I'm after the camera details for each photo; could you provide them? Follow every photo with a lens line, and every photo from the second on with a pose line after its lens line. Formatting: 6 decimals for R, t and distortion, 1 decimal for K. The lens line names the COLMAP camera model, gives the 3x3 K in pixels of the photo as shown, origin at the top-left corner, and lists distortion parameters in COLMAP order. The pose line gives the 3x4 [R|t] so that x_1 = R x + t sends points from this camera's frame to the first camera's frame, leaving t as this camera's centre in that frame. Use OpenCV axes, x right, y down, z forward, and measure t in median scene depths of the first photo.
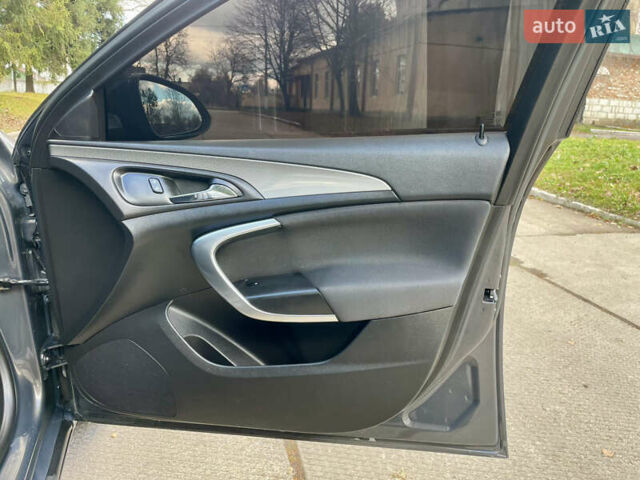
lens RADIAL K [[485.3, 0, 321.8], [0, 485.3, 239.6], [0, 0, 1]] dist [0.025104, -0.037181]
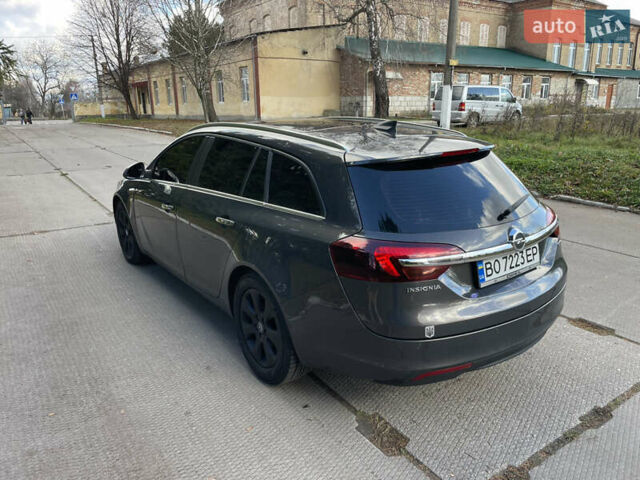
lens RADIAL K [[485.3, 0, 322.5], [0, 485.3, 238.3], [0, 0, 1]] dist [0.025104, -0.037181]
pose [[0.934616, -0.140300, 0.326818, -0.083494], [0.138351, 0.989949, 0.029328, 0.016488], [-0.327647, 0.017806, 0.944632, -0.132604]]
